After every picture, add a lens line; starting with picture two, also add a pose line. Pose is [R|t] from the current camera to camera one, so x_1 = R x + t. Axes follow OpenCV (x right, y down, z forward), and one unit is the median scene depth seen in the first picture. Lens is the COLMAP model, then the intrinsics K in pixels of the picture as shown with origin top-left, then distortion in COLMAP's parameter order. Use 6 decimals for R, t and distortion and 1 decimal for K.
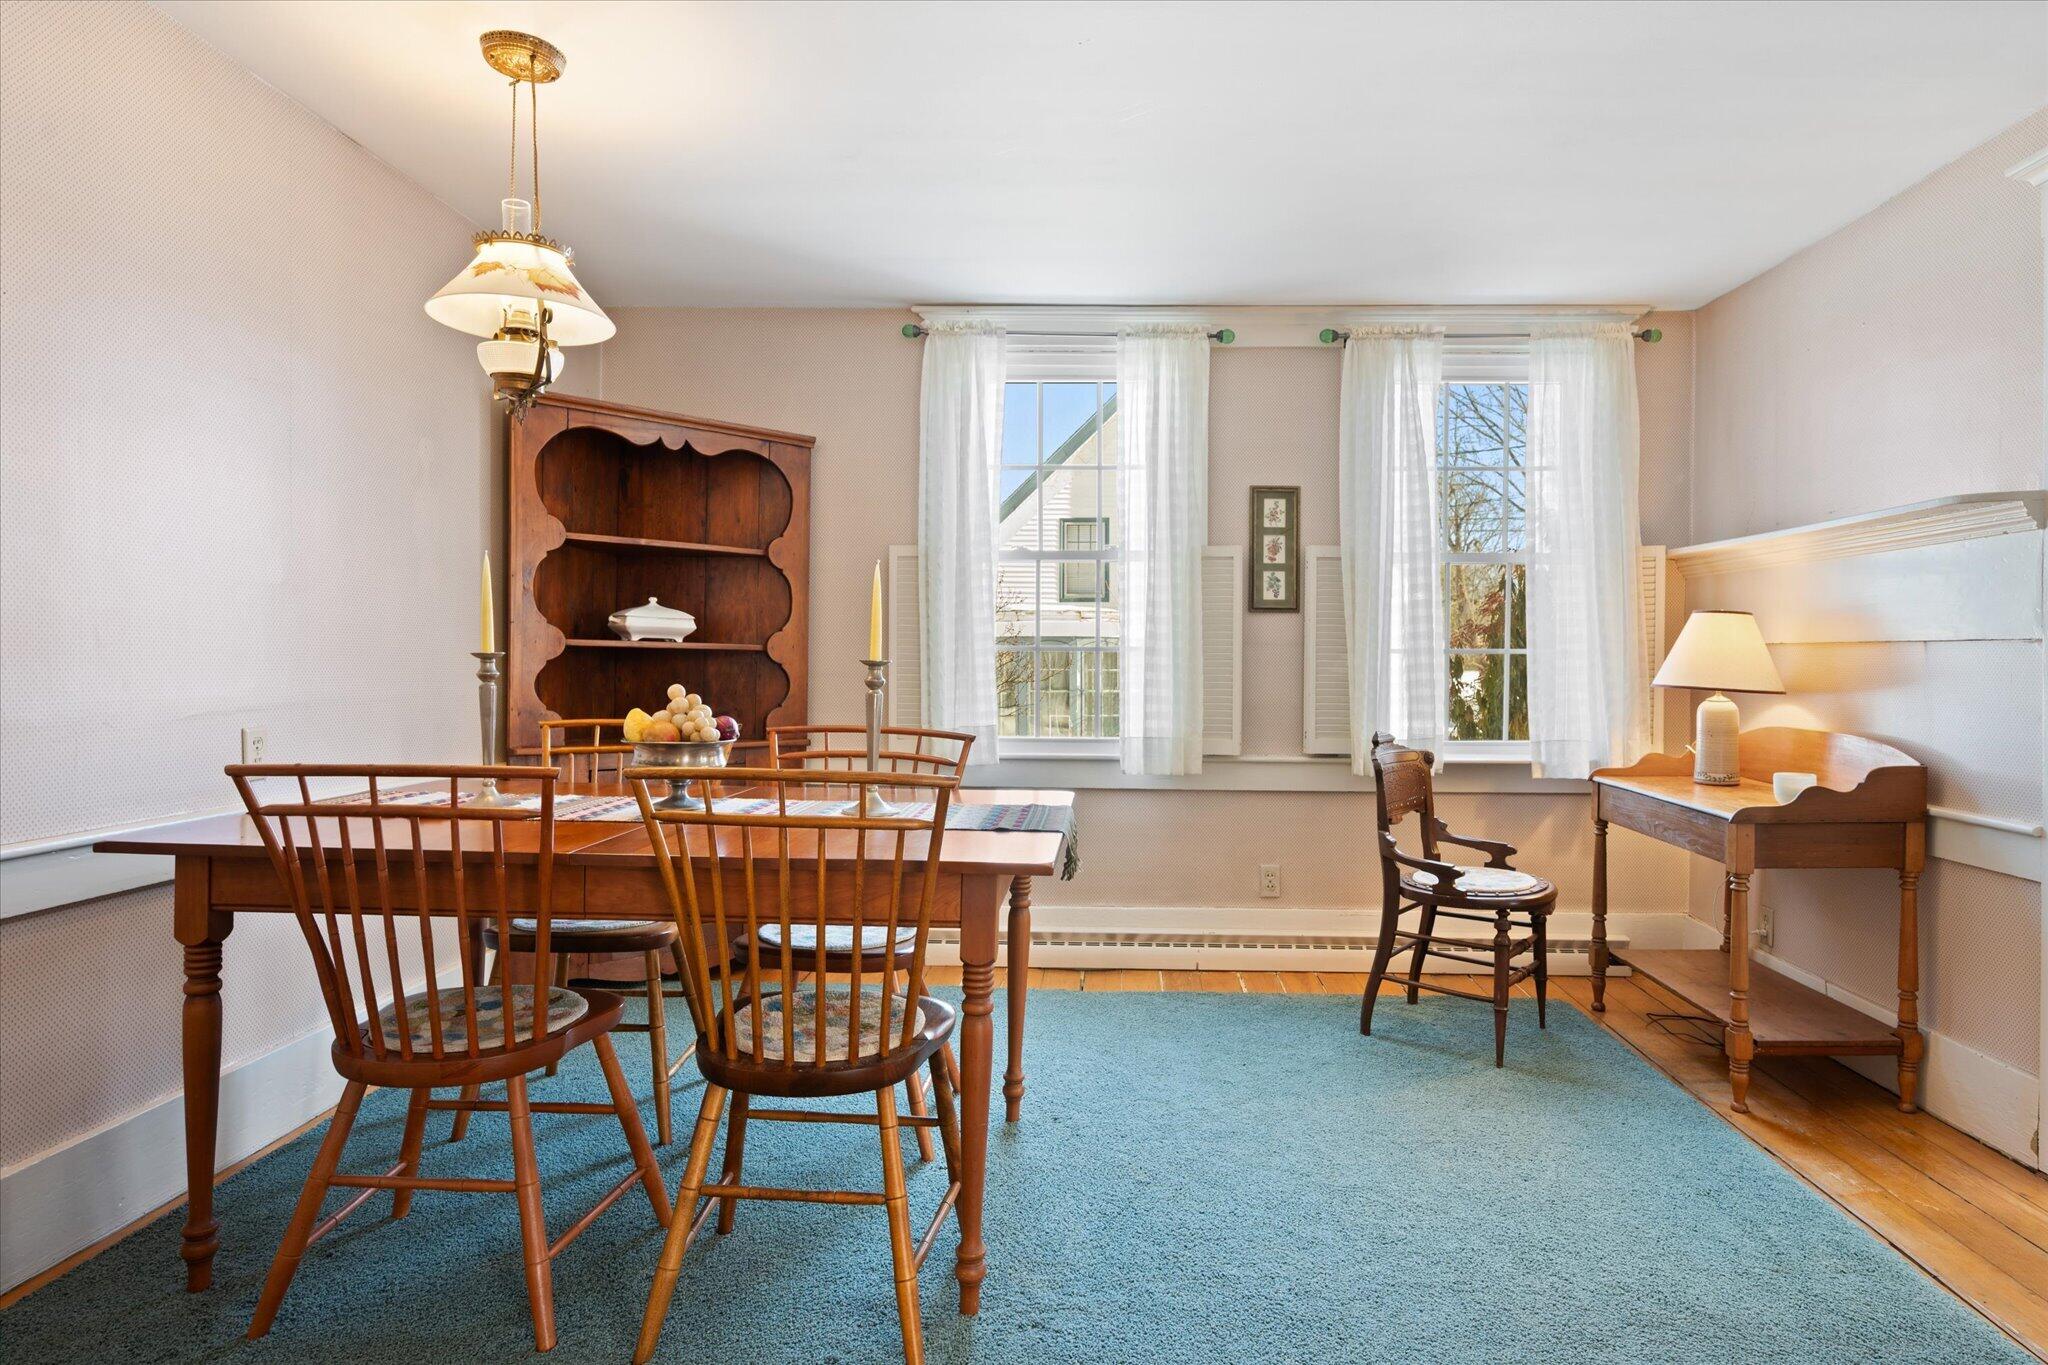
lens RADIAL K [[1163.5, 0, 1035.5], [0, 1163.5, 692.1], [0, 0, 1]] dist [0.000583, -0.000680]
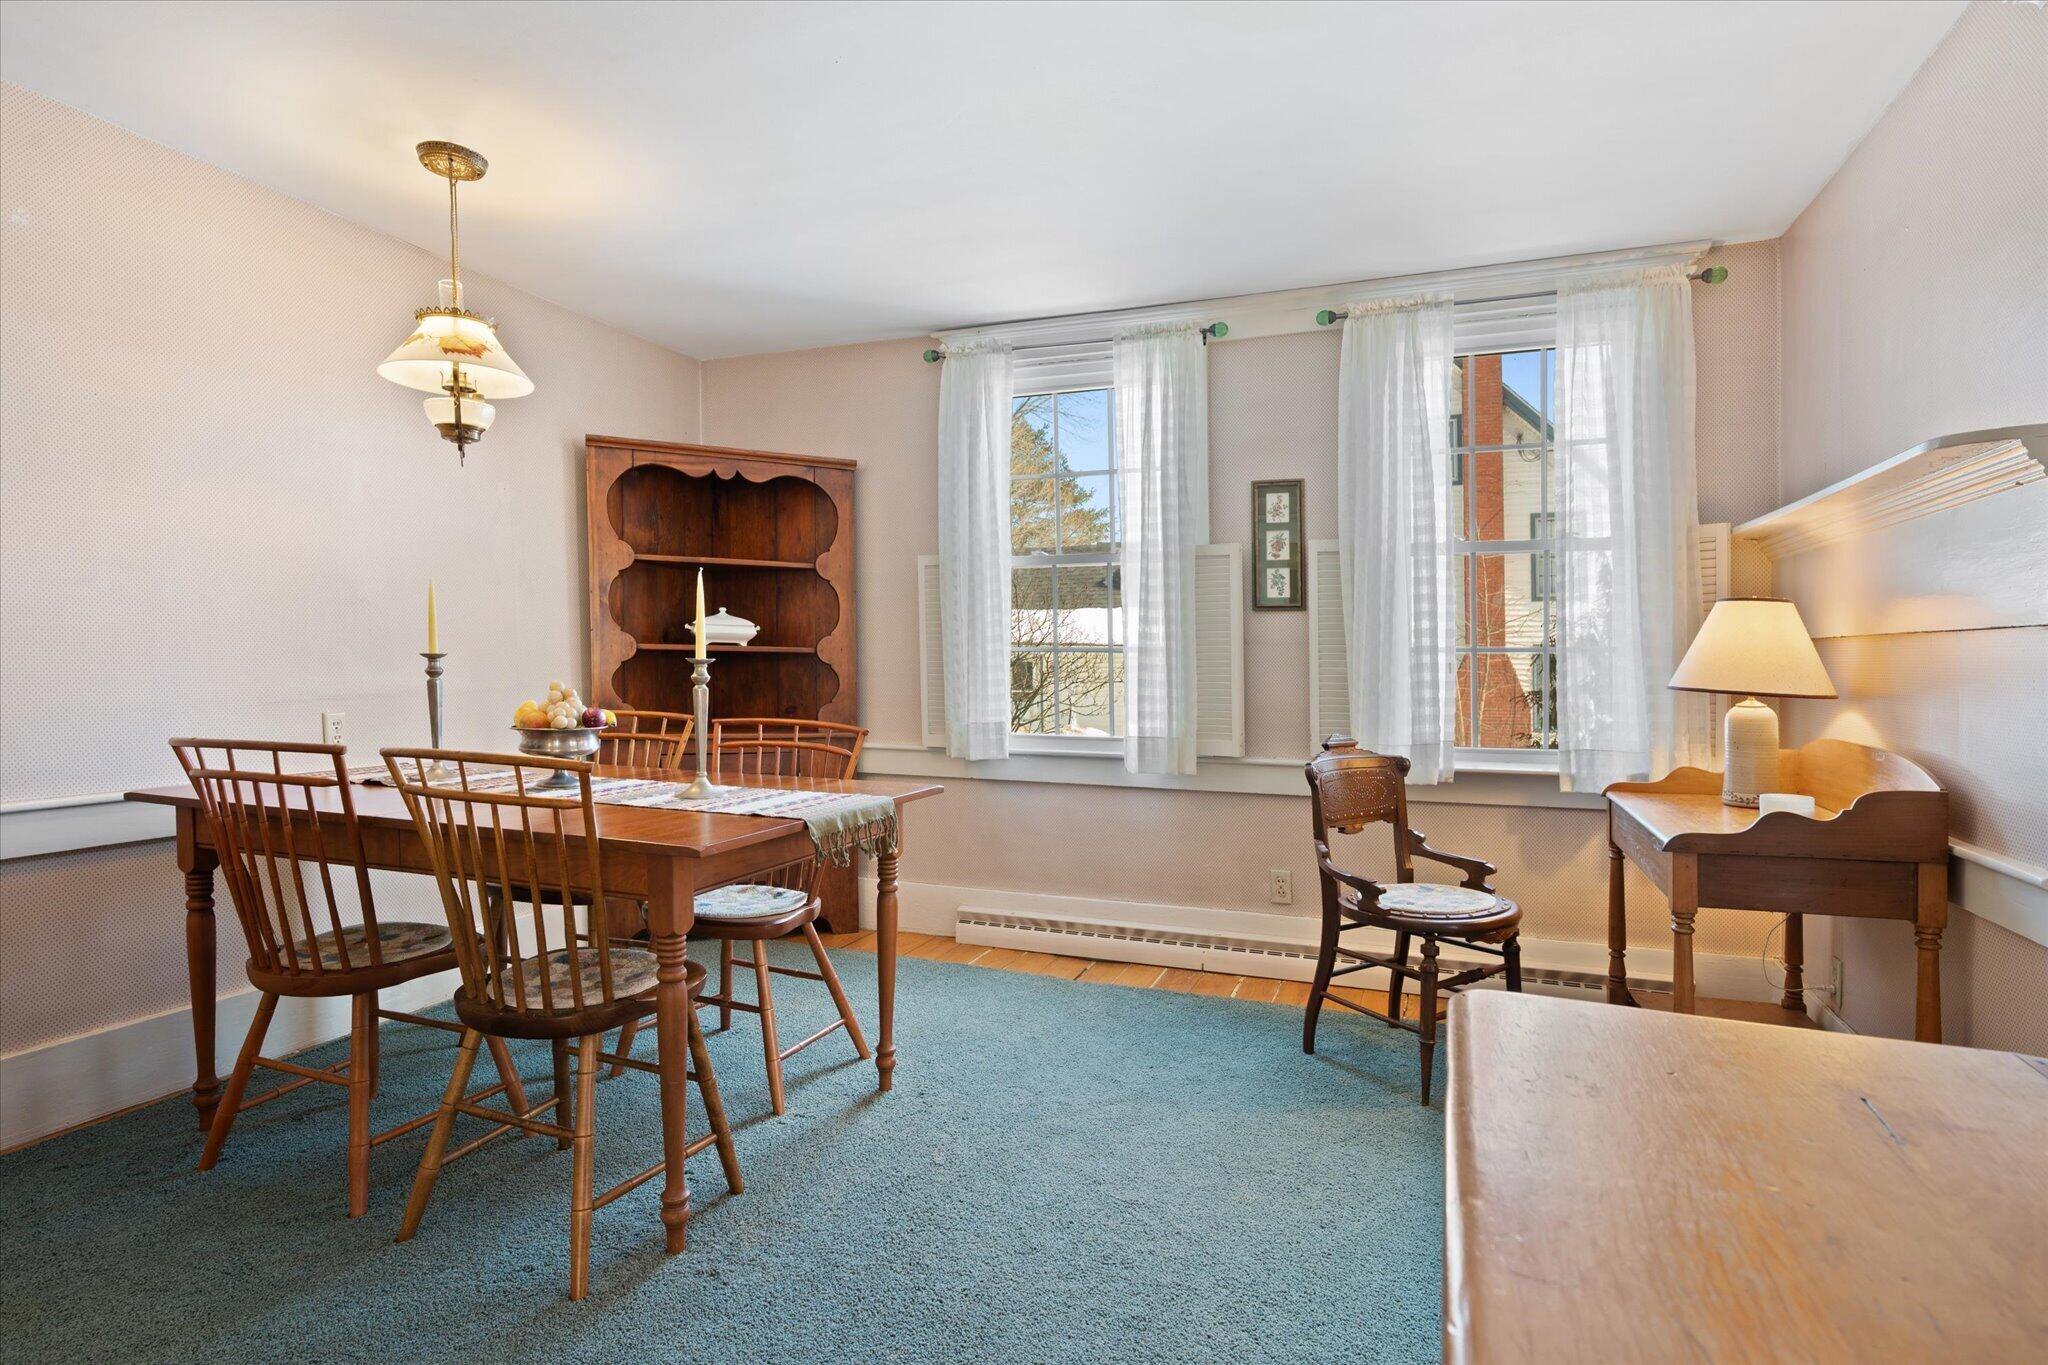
lens RADIAL K [[1068.5, 0, 1010.7], [0, 1068.5, 709.7], [0, 0, 1]] dist [0.000000, 0.000062]
pose [[0.941254, 0.012618, -0.337464, 0.313350], [-0.007673, 0.999843, 0.015984, 0.001567], [0.337613, -0.012455, 0.941203, 0.090721]]
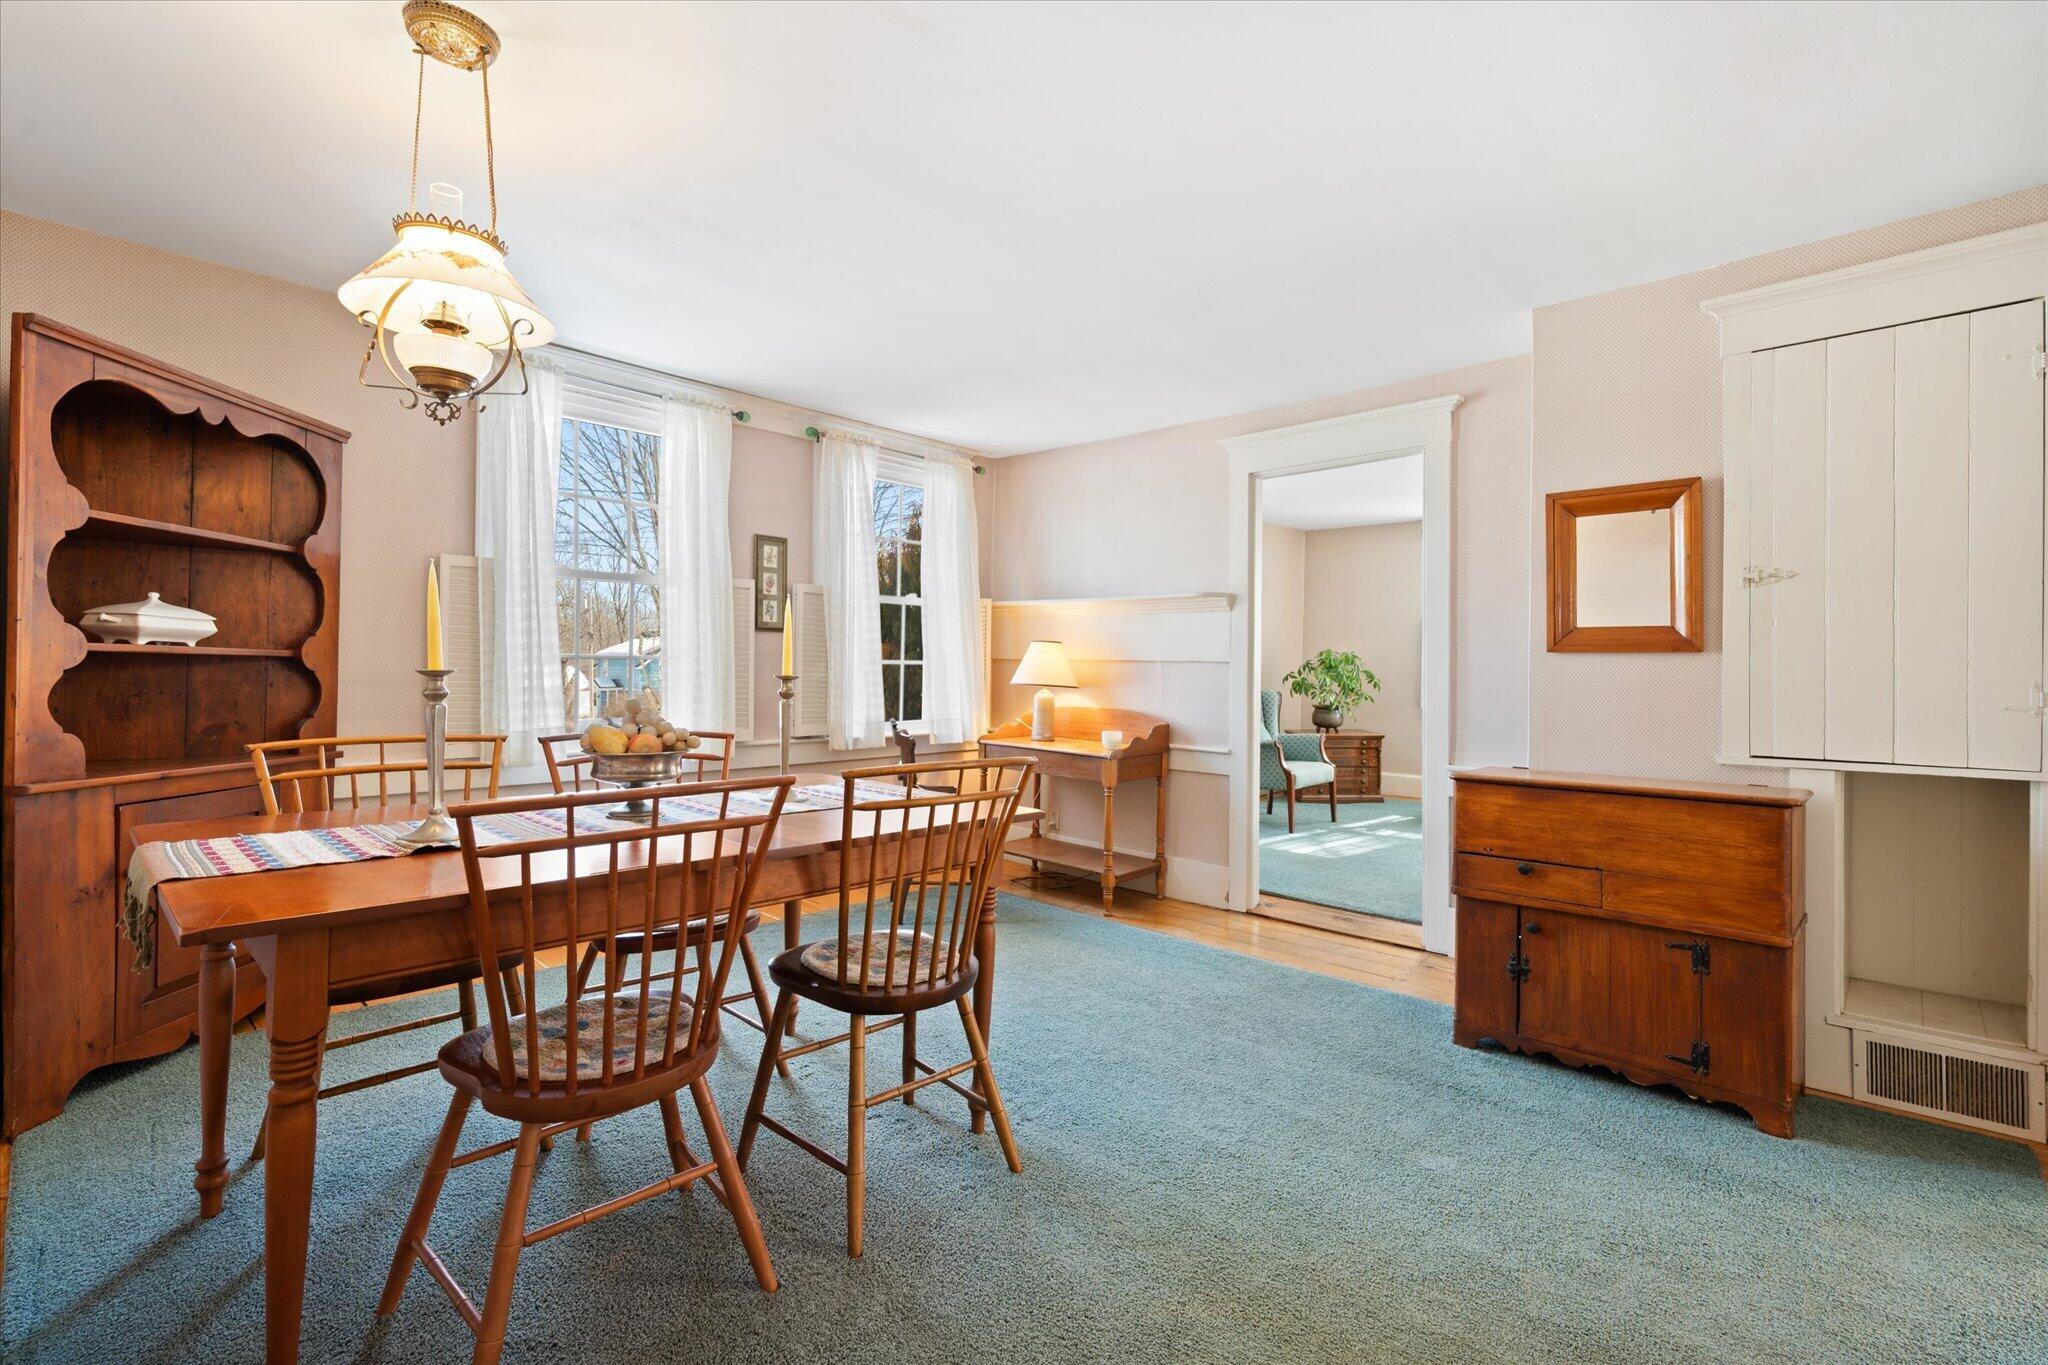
lens RADIAL K [[927.7, 0, 1001.9], [0, 927.7, 679.4], [0, 0, 1]] dist [-0.004626, 0.000059]
pose [[0.663989, -0.009687, 0.747680, -0.431169], [0.011219, 0.999933, 0.002992, -0.014730], [-0.747658, 0.006401, 0.664053, 0.108415]]
